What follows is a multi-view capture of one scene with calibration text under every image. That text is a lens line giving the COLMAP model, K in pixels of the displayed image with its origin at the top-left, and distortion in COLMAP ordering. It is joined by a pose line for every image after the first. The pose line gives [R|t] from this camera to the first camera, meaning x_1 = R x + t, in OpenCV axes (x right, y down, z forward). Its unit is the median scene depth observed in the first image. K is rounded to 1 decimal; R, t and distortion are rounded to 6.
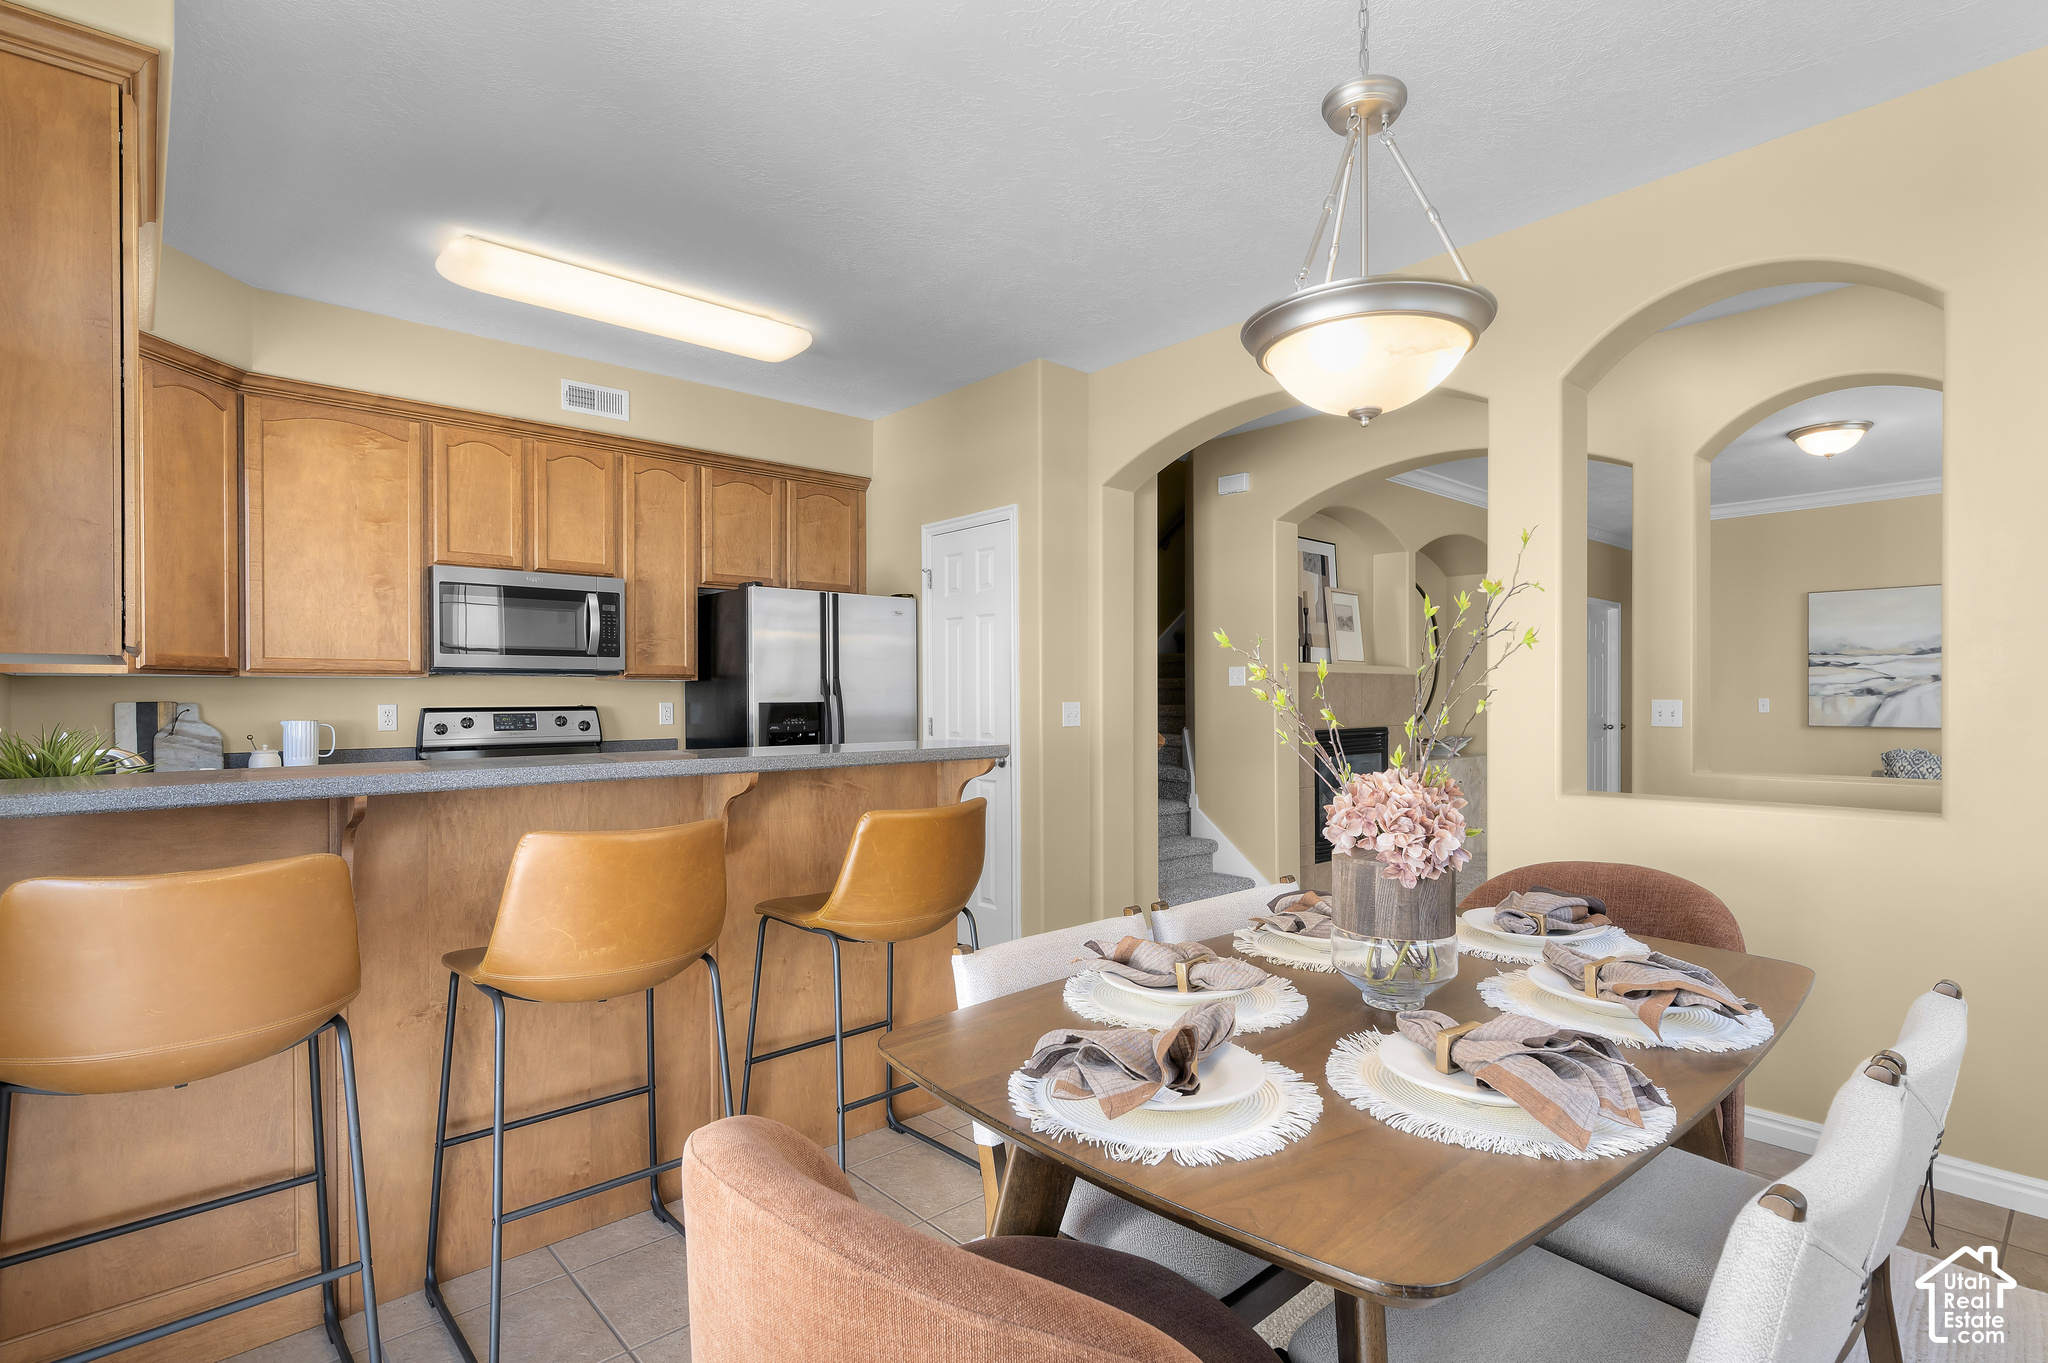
lens RADIAL K [[989.7, 0, 1024.6], [0, 989.7, 710.0], [0, 0, 1]] dist [-0.001481, -0.000224]
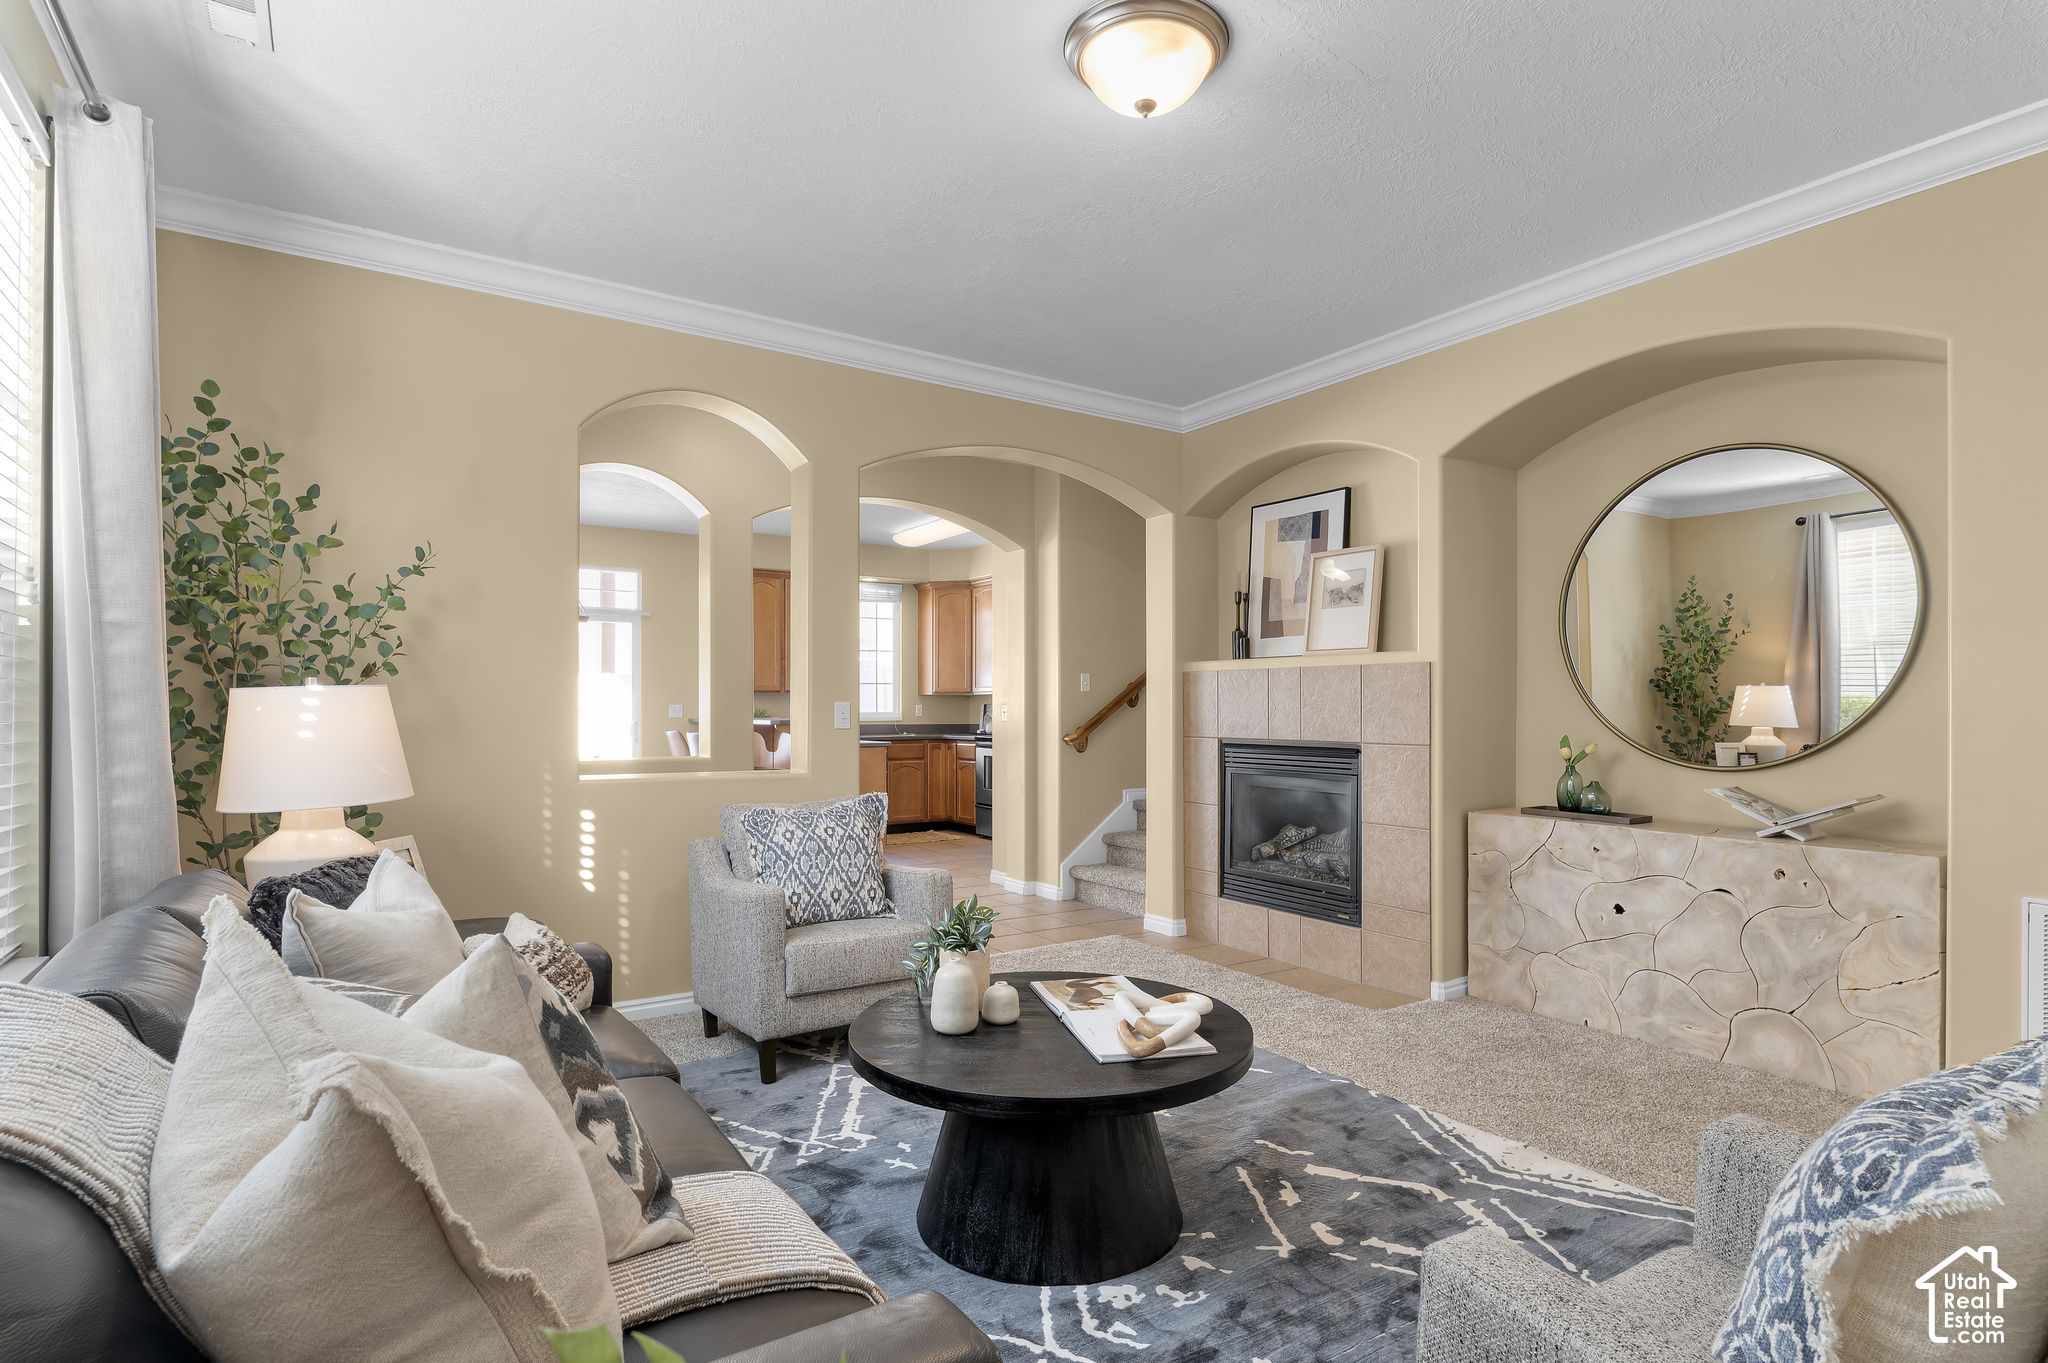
lens RADIAL K [[1026.4, 0, 1028.0], [0, 1026.4, 709.3], [0, 0, 1]] dist [-0.001070, -0.000085]
pose [[-0.150161, 0.004342, -0.988652, 1.464415], [-0.013485, 0.999888, 0.006439, -0.011013], [0.988570, 0.014299, -0.150085, 1.194808]]
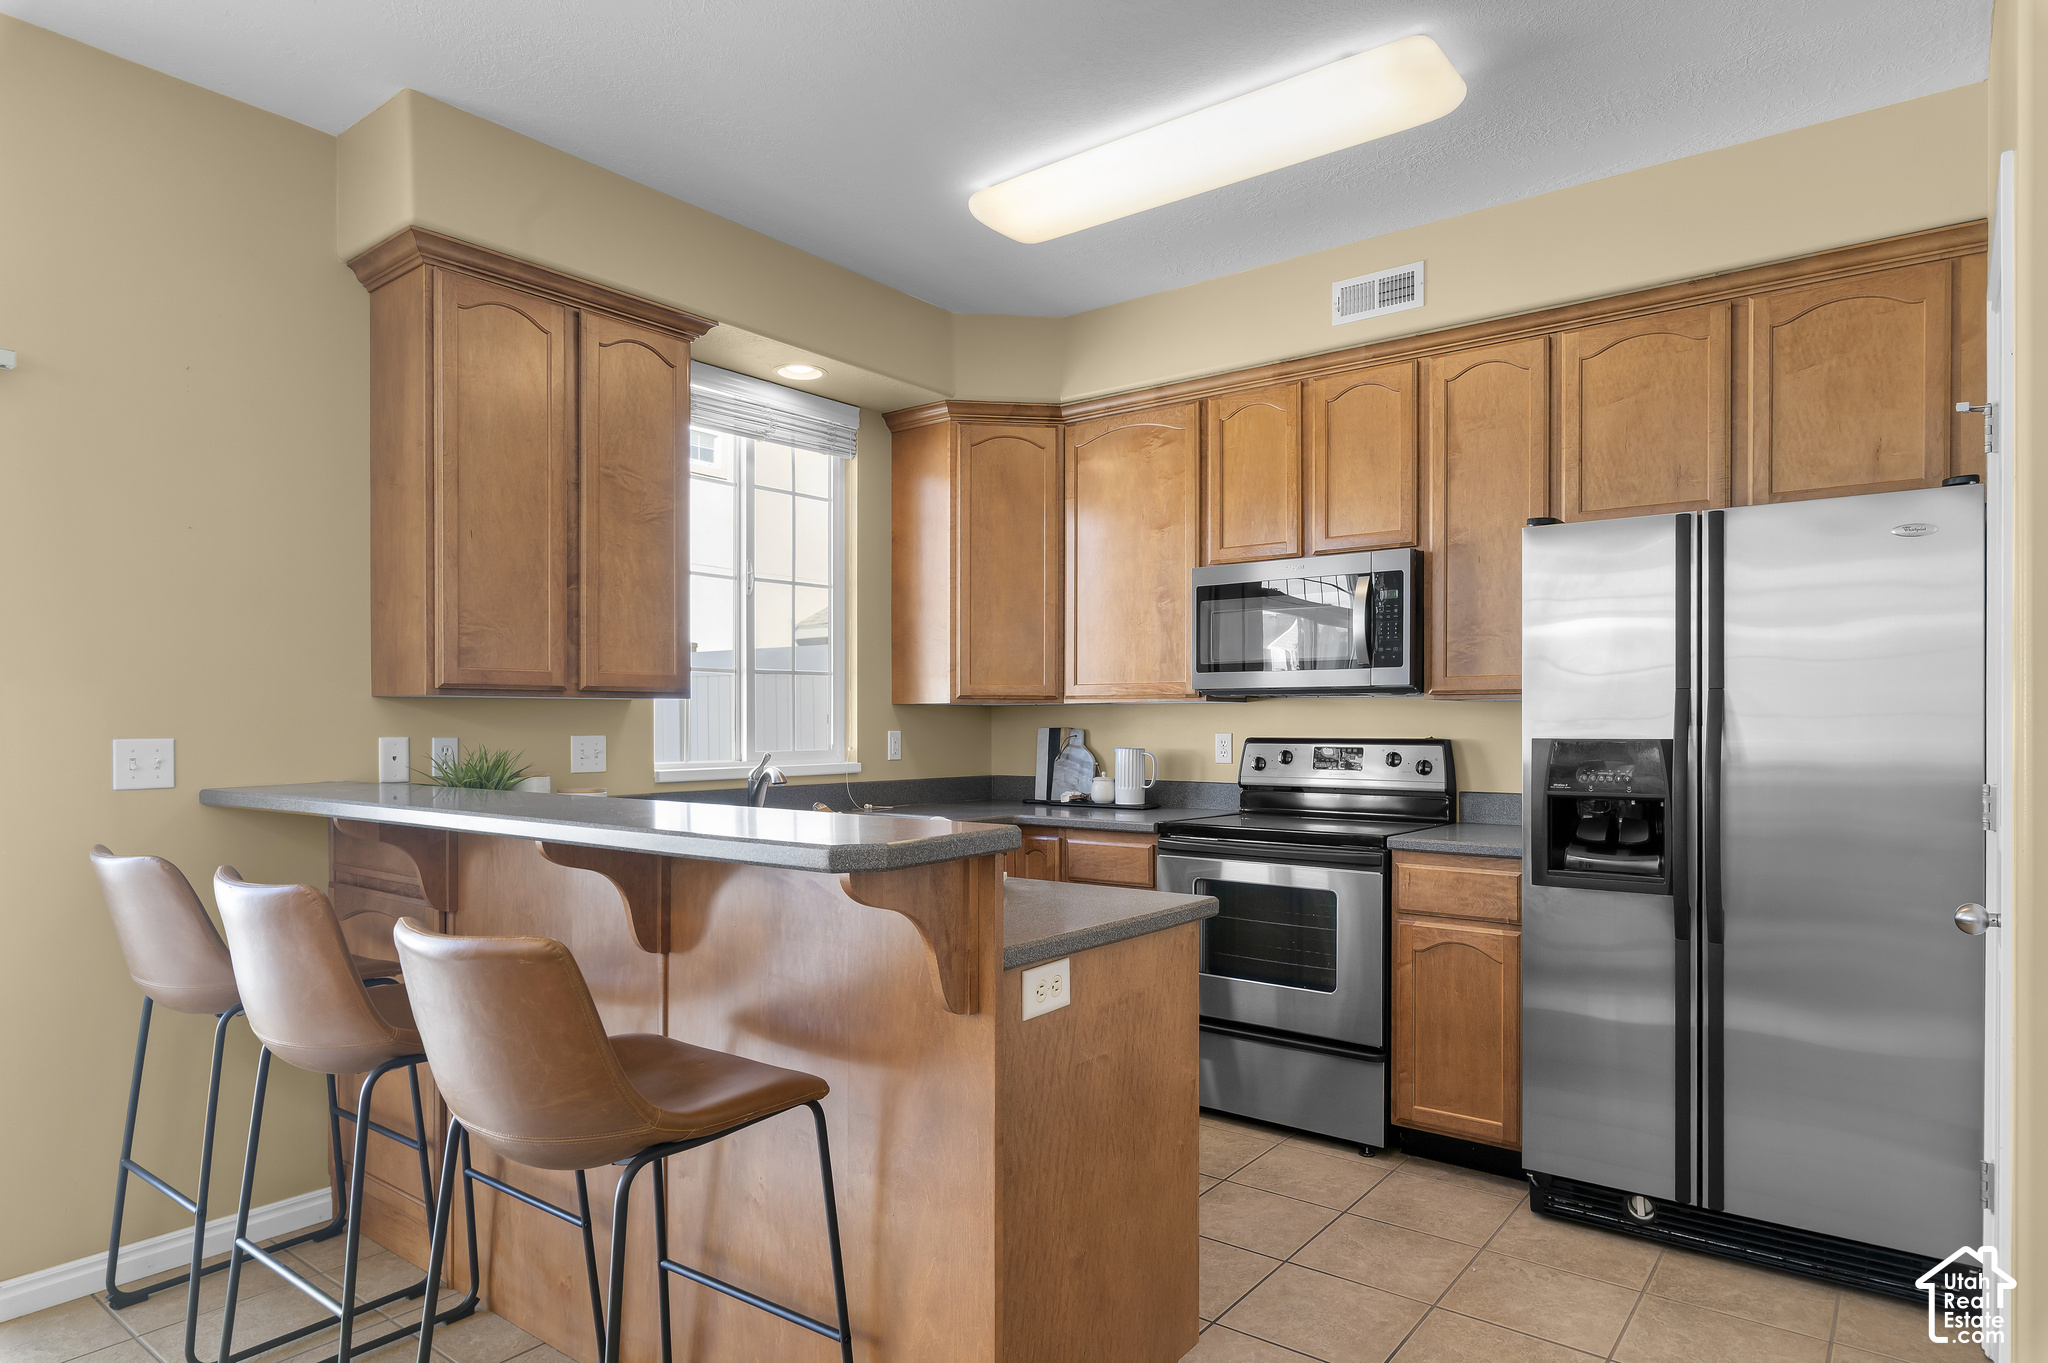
lens RADIAL K [[1169.6, 0, 1038.6], [0, 1169.6, 721.3], [0, 0, 1]] dist [-0.000102, 0.000552]
pose [[0.190820, 0.003827, -0.981618, 0.297798], [-0.013822, 0.999904, 0.001212, -0.013099], [0.981528, 0.013336, 0.190854, 0.570623]]
